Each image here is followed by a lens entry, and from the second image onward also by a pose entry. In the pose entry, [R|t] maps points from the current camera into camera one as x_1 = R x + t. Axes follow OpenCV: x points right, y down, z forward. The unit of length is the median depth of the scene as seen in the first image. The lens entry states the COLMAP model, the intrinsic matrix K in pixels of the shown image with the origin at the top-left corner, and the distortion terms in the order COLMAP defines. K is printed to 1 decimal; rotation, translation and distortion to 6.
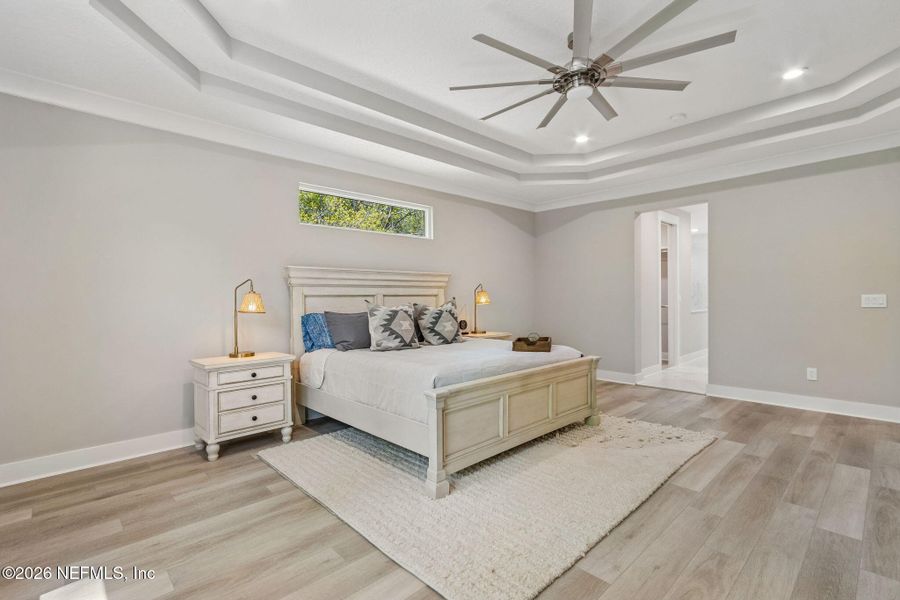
lens RADIAL K [[421.7, 0, 443.3], [0, 421.7, 298.1], [0, 0, 1]] dist [0.002355, -0.000105]
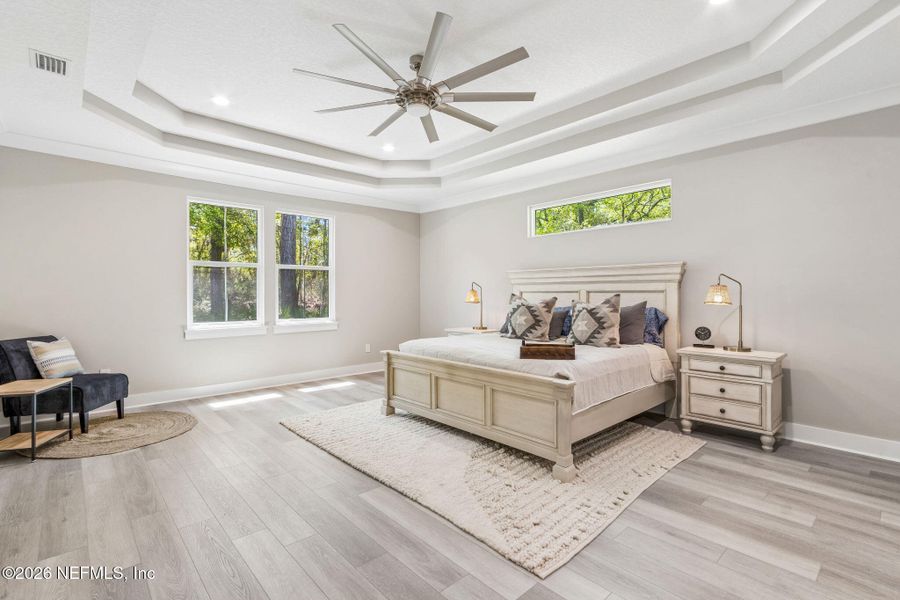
lens RADIAL K [[408.3, 0, 450.0], [0, 408.3, 300.0], [0, 0, 1]] dist [-0.111882, 0.000004]
pose [[-0.011628, 0.030809, -0.999458, 0.828687], [0.005261, 0.999513, 0.030749, -0.016793], [0.999919, -0.004901, -0.011784, 0.668537]]
